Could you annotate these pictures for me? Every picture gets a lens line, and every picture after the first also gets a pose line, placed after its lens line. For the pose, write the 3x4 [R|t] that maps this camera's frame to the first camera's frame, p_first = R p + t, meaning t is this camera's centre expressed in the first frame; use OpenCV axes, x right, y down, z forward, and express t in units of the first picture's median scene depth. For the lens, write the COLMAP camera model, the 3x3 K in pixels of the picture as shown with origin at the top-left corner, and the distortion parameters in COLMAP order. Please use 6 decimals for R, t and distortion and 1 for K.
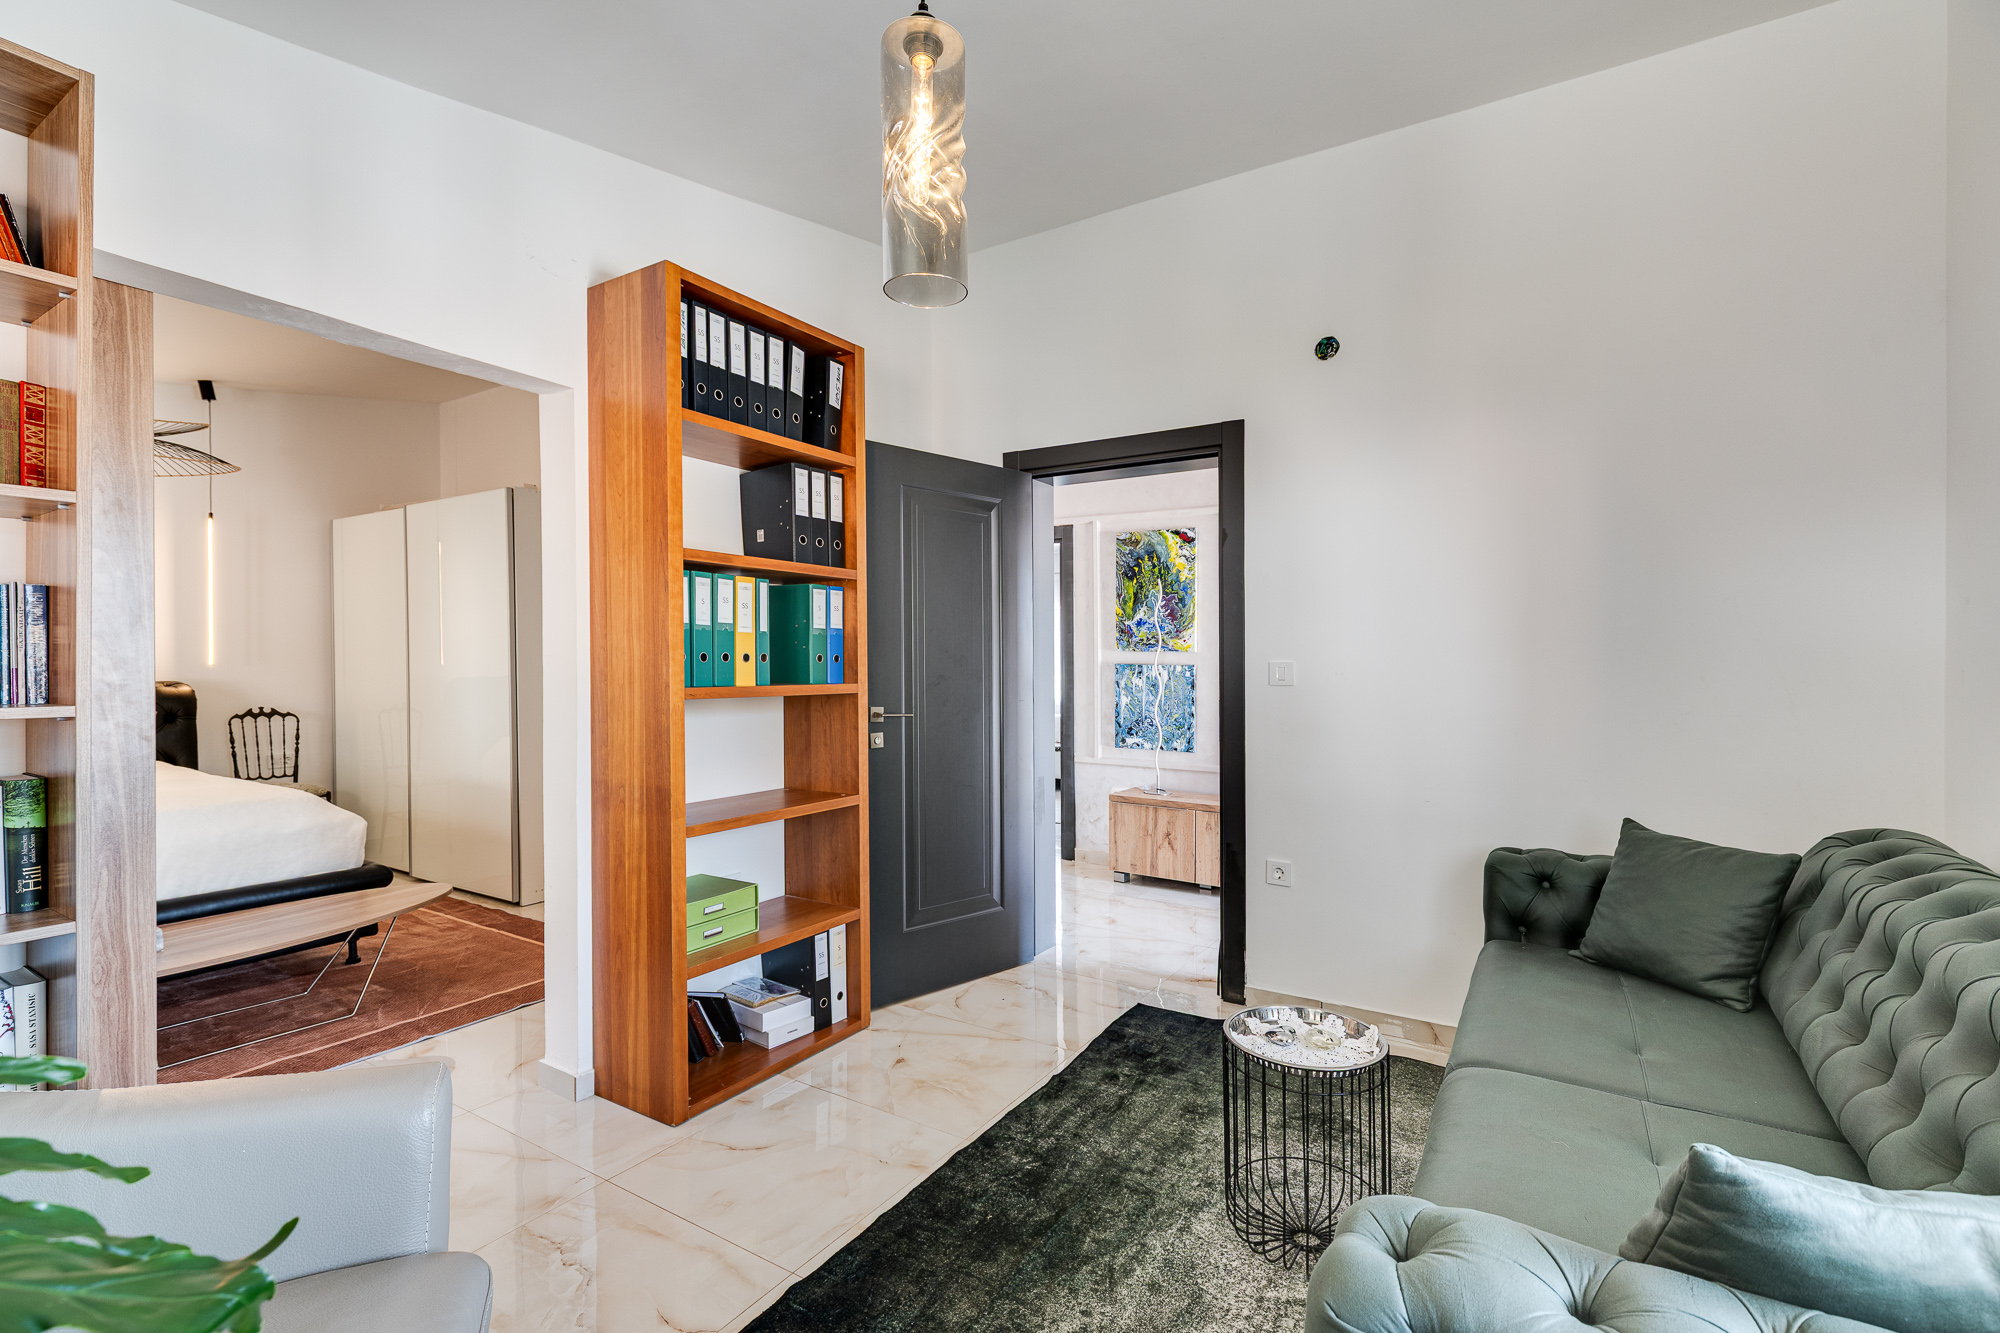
lens RADIAL K [[893.0, 0, 1010.6], [0, 893.0, 665.4], [0, 0, 1]] dist [-0.002526, -0.001035]
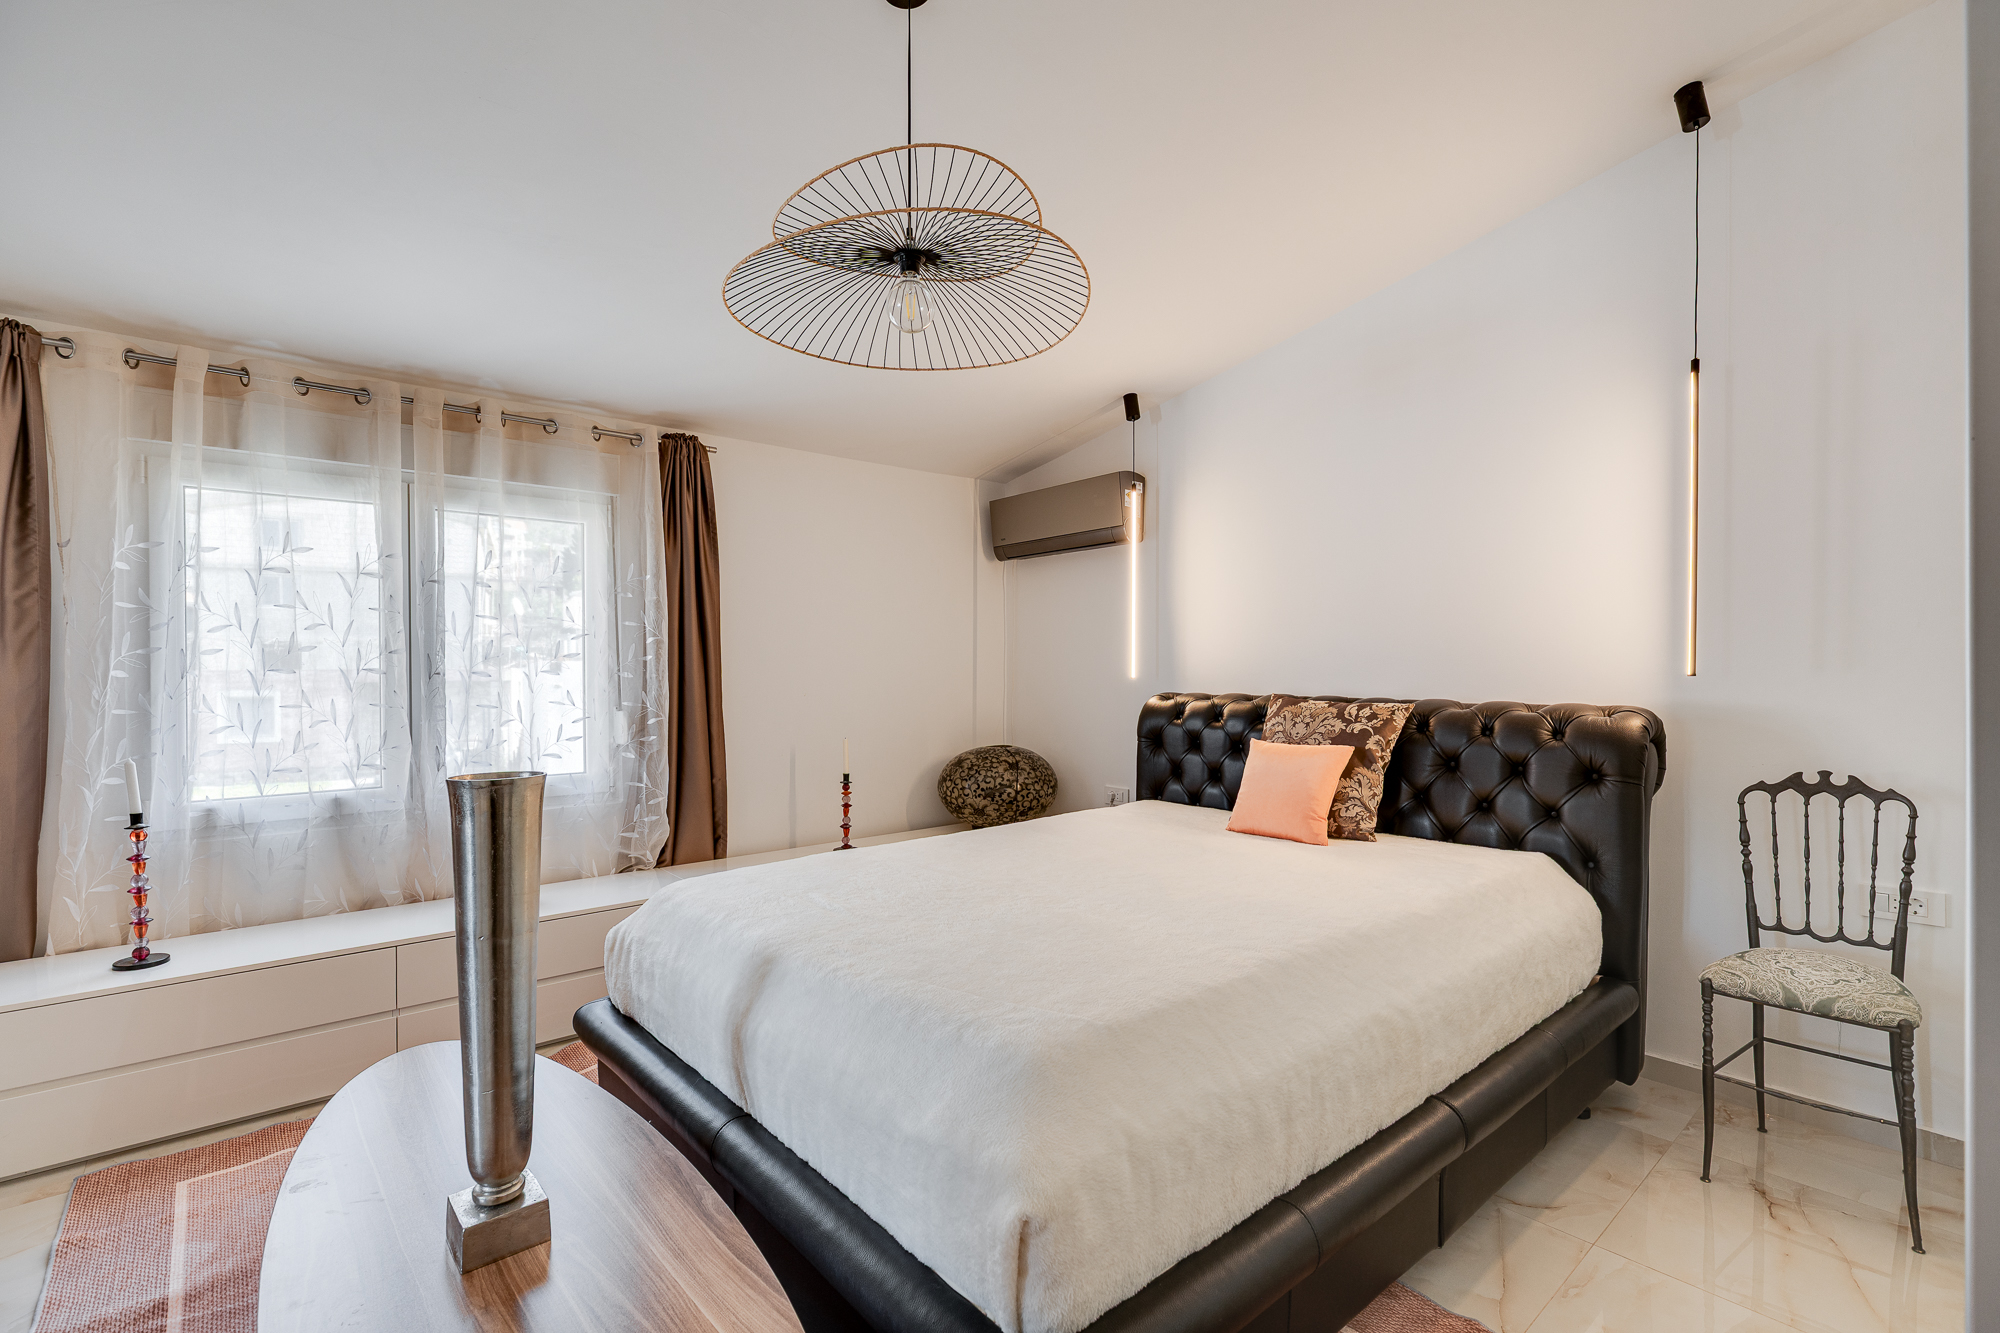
lens RADIAL K [[893.0, 0, 1006.4], [0, 893.0, 679.7], [0, 0, 1]] dist [-0.002526, -0.001035]
pose [[-0.286226, 0.002591, -0.958159, -0.311310], [-0.004438, 0.999982, 0.004030, 0.001849], [0.958152, 0.005406, -0.286209, 0.746283]]
